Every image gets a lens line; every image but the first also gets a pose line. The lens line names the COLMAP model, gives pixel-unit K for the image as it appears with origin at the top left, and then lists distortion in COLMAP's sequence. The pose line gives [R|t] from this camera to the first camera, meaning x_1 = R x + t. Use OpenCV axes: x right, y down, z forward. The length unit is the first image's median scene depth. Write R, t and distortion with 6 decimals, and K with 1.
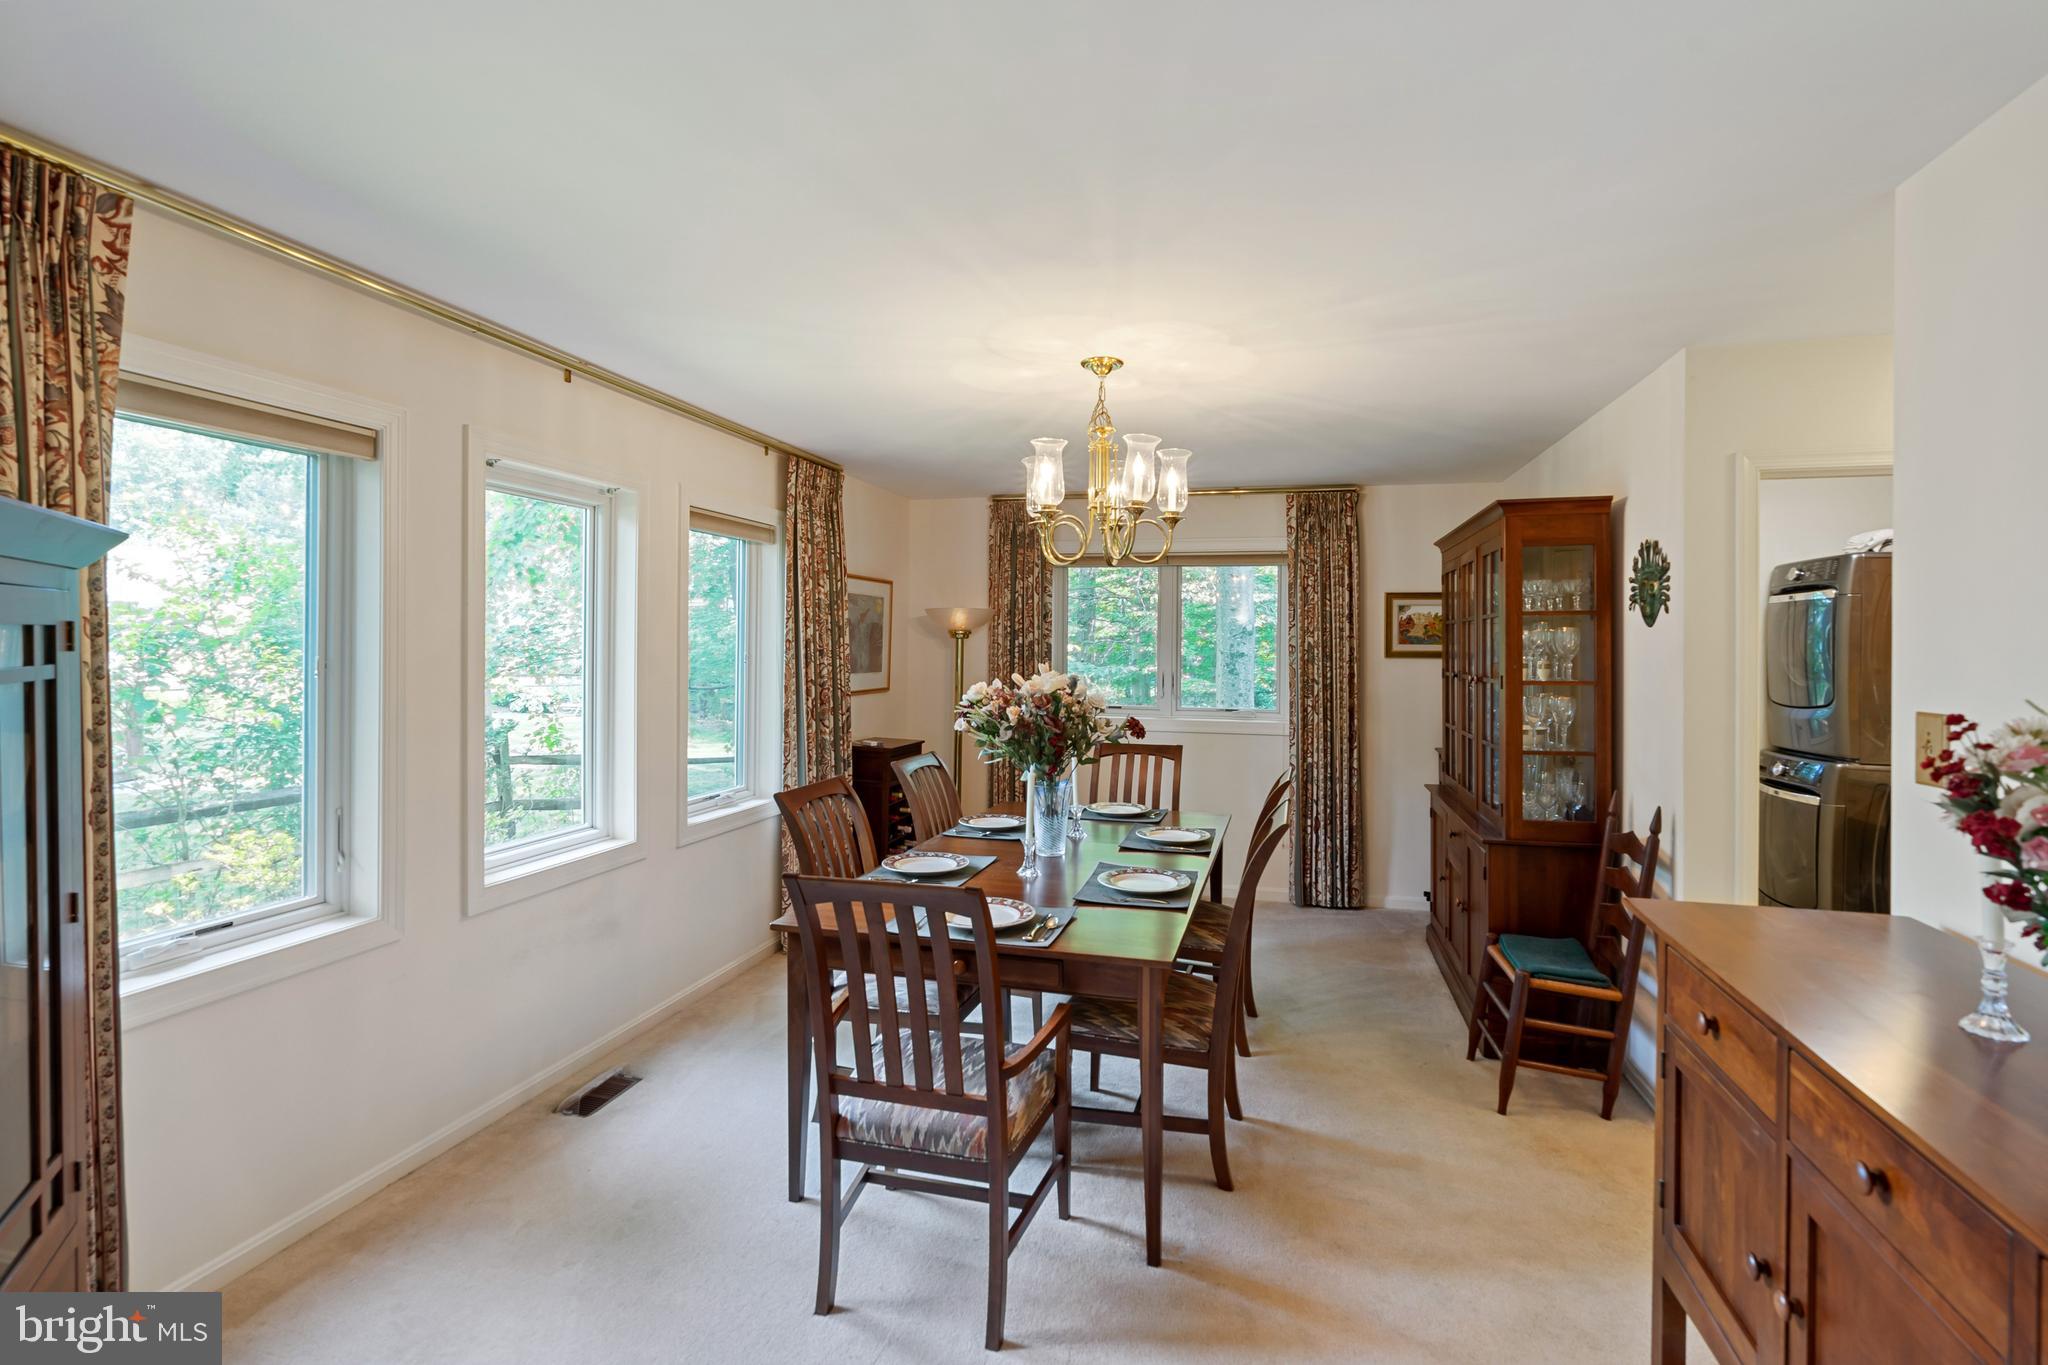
lens RADIAL K [[953.0, 0, 1042.2], [0, 953.0, 641.0], [0, 0, 1]] dist [-0.004471, -0.000313]
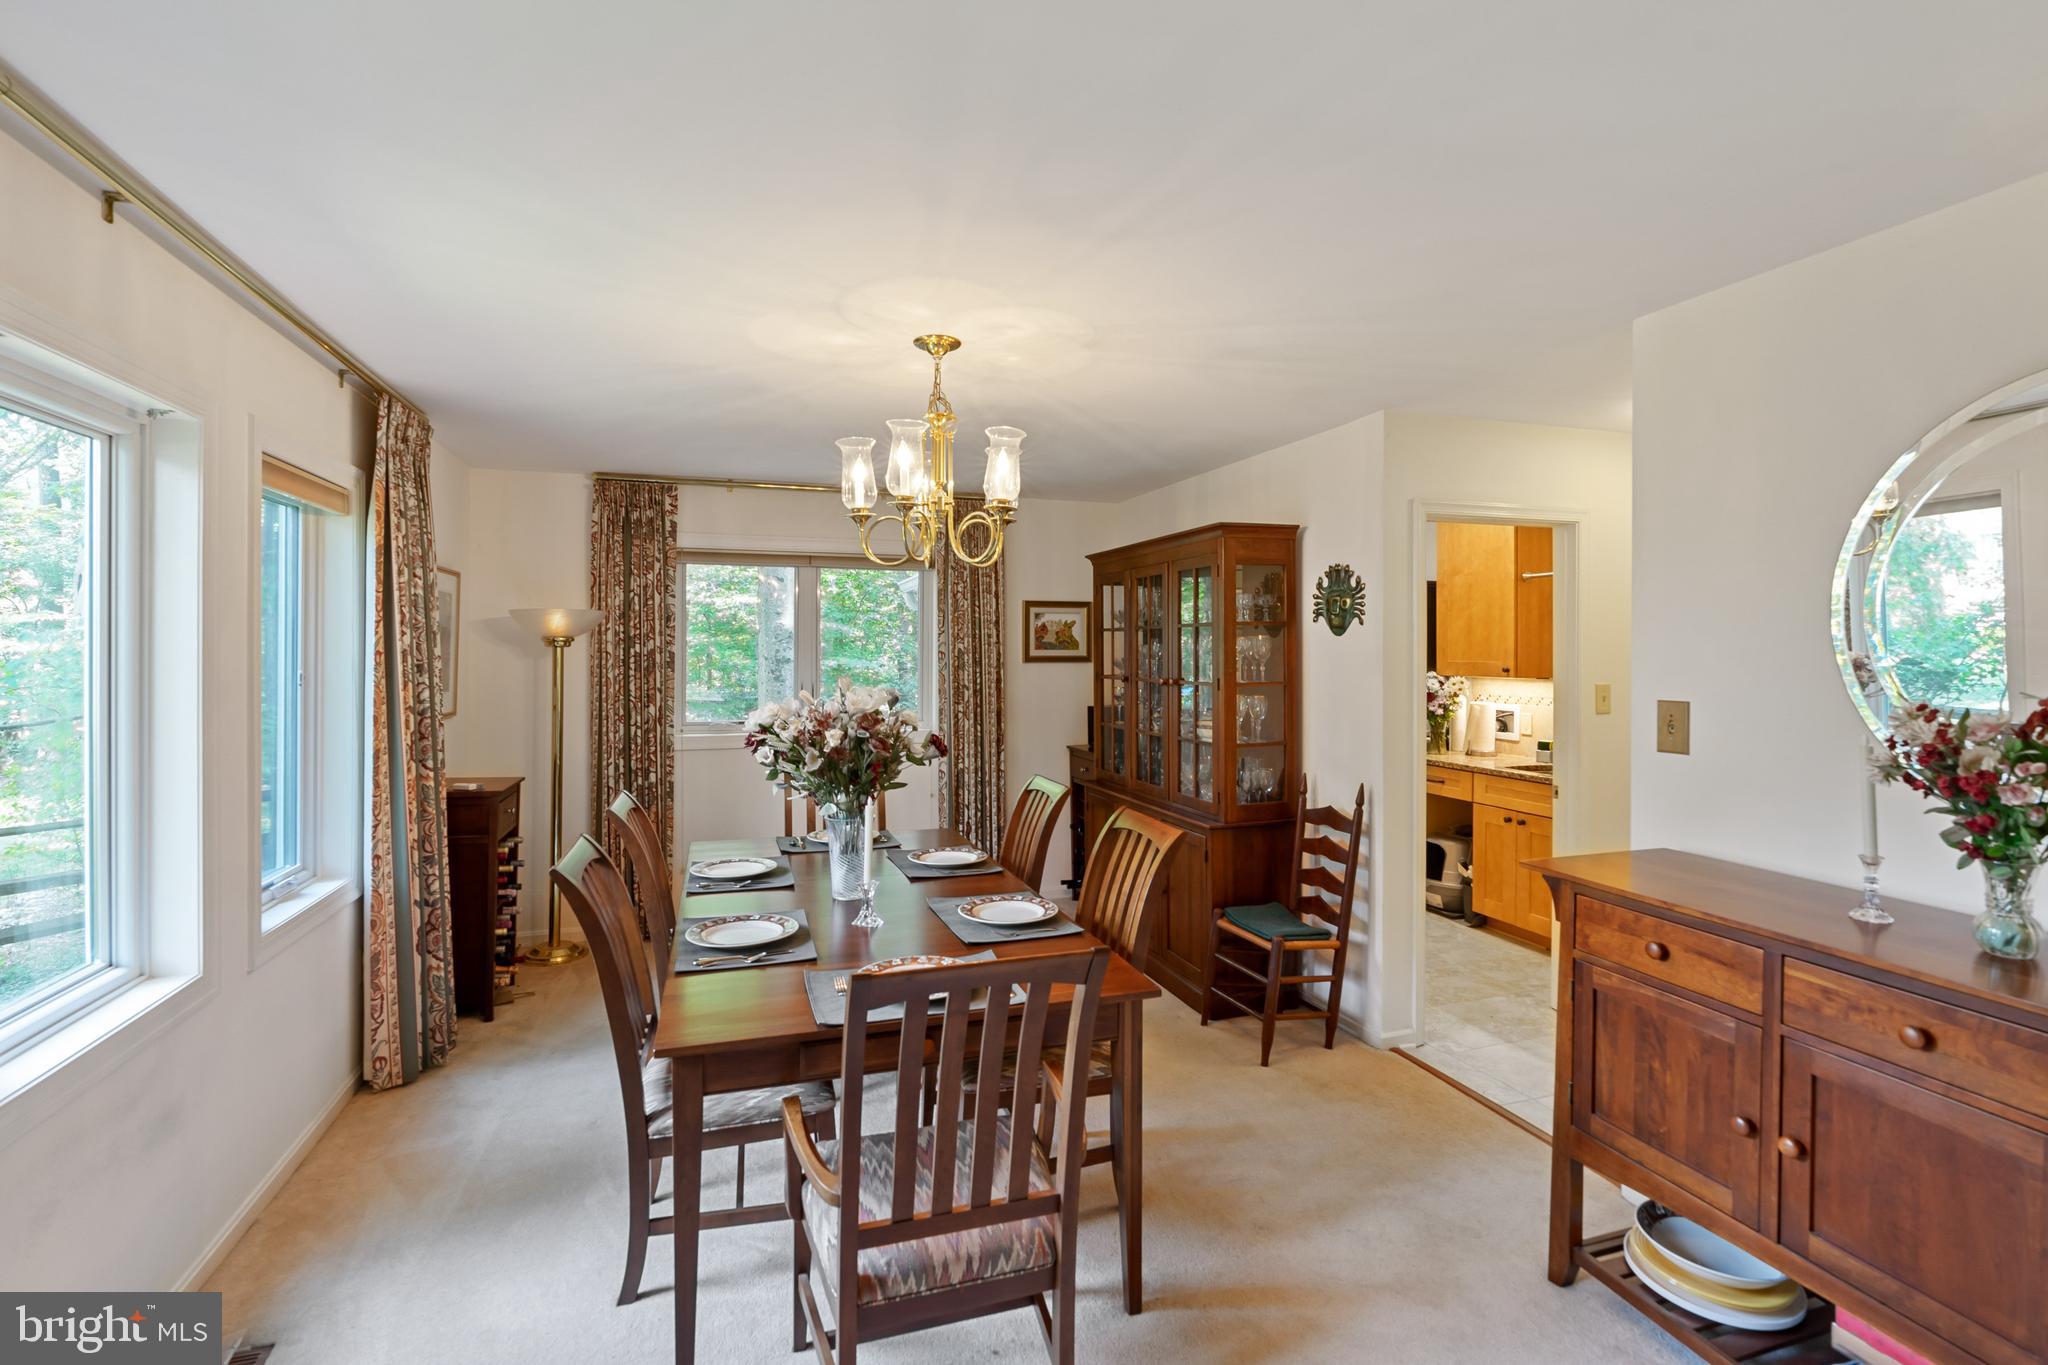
lens RADIAL K [[956.0, 0, 1042.8], [0, 956.0, 650.0], [0, 0, 1]] dist [-0.002859, 0.000375]
pose [[0.836061, -0.008087, 0.548576, -0.303354], [0.004627, 0.999960, 0.007689, -0.006843], [-0.548616, -0.003890, 0.836065, 0.165366]]
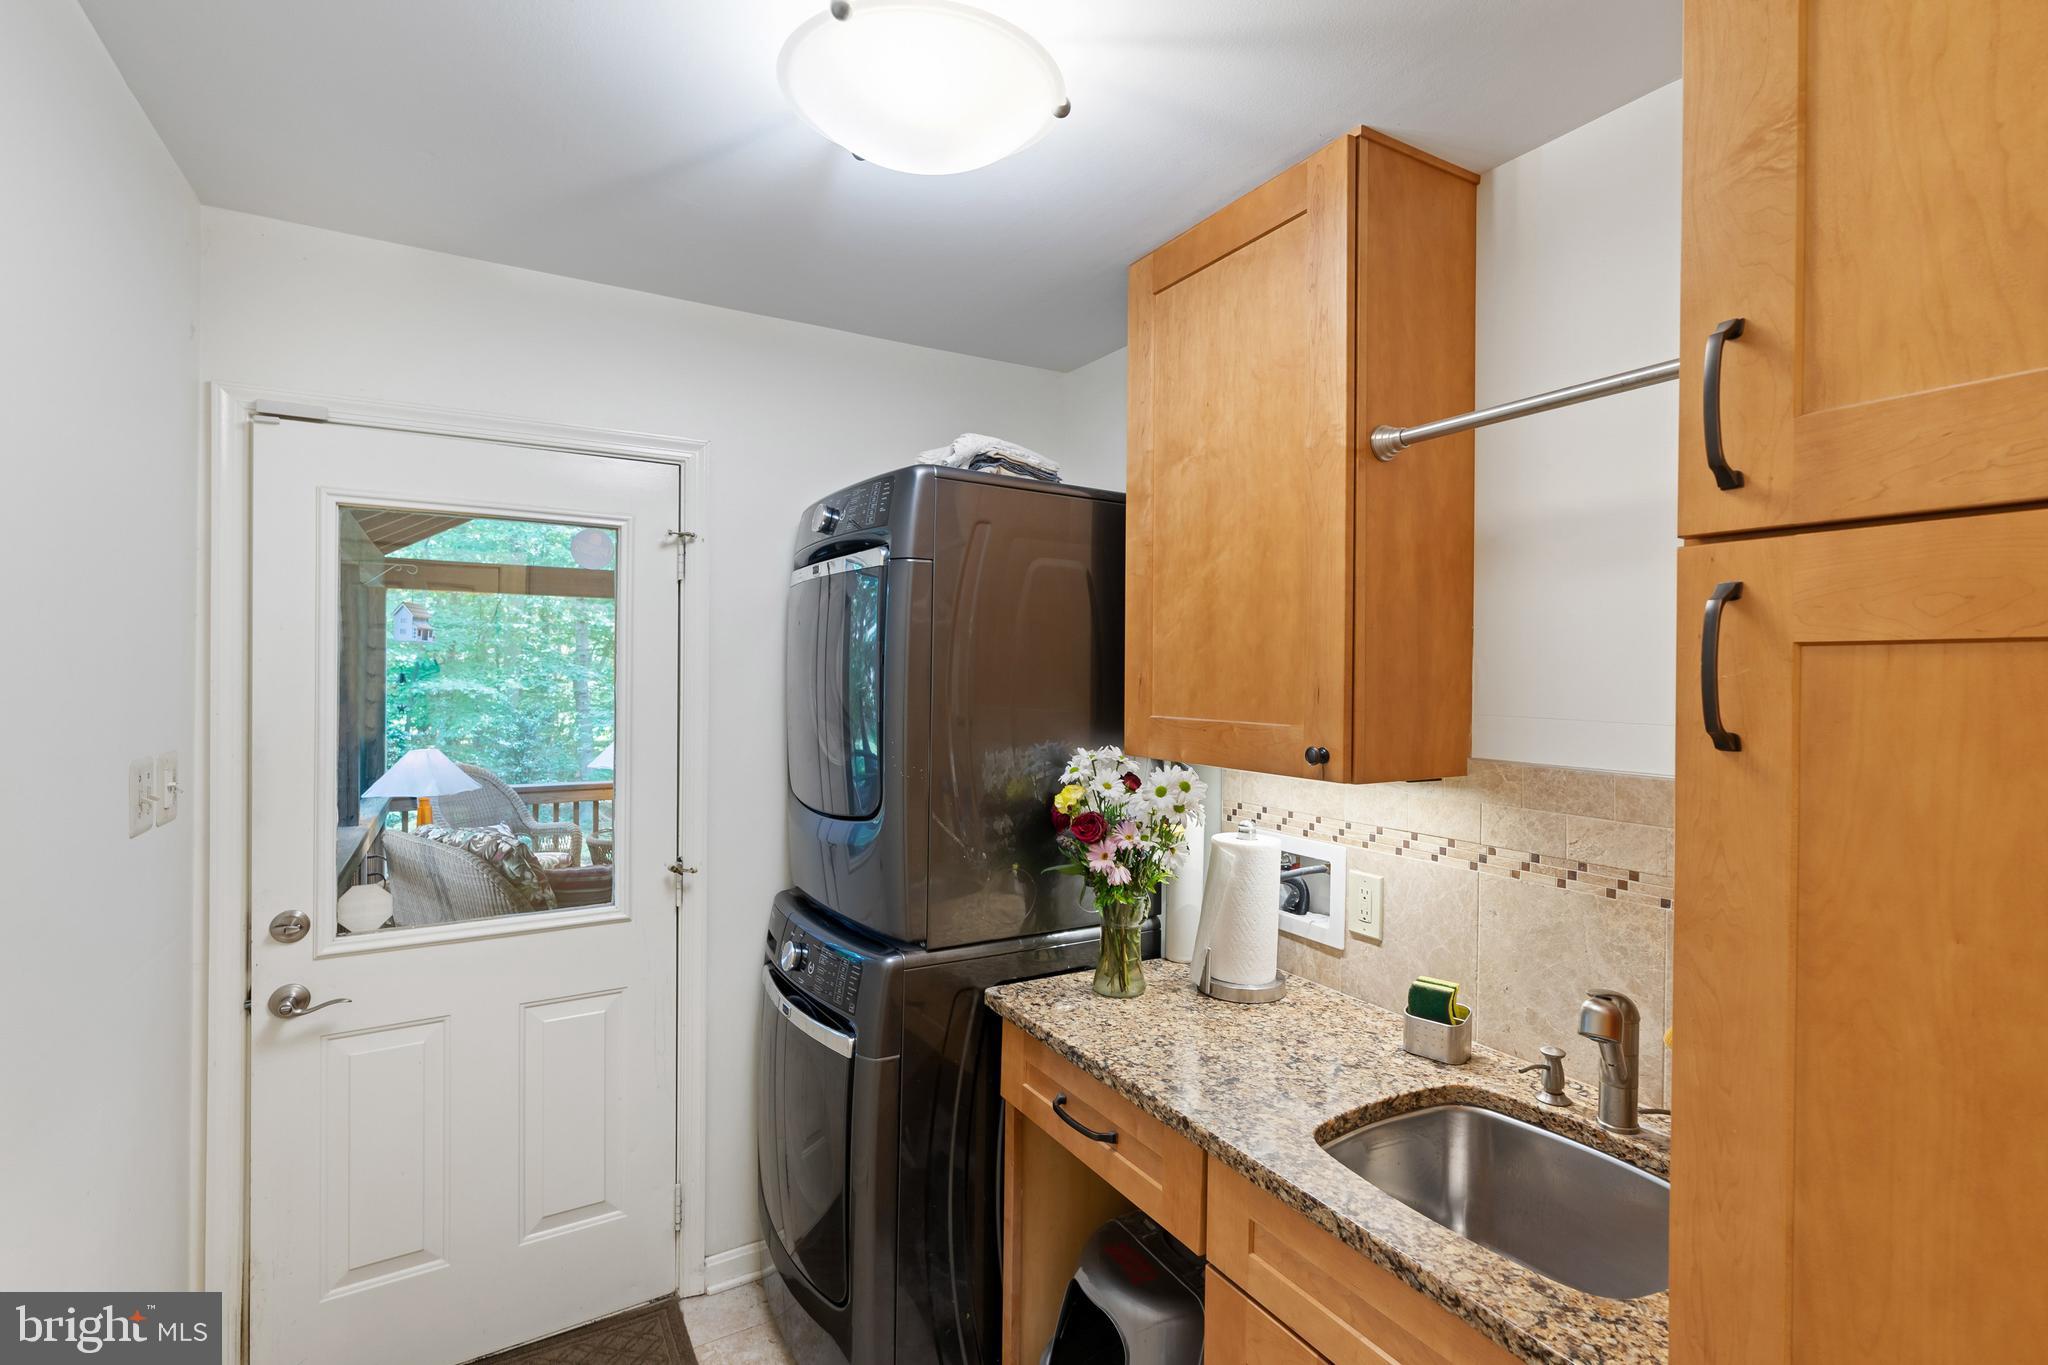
lens RADIAL K [[954.9, 0, 1029.0], [0, 954.9, 675.1], [0, 0, 1]] dist [-0.004672, 0.000350]
pose [[0.712221, -0.003018, 0.701949, 0.705673], [-0.006169, 0.999925, 0.010559, -0.001743], [-0.701929, -0.011851, 0.712149, 0.789492]]
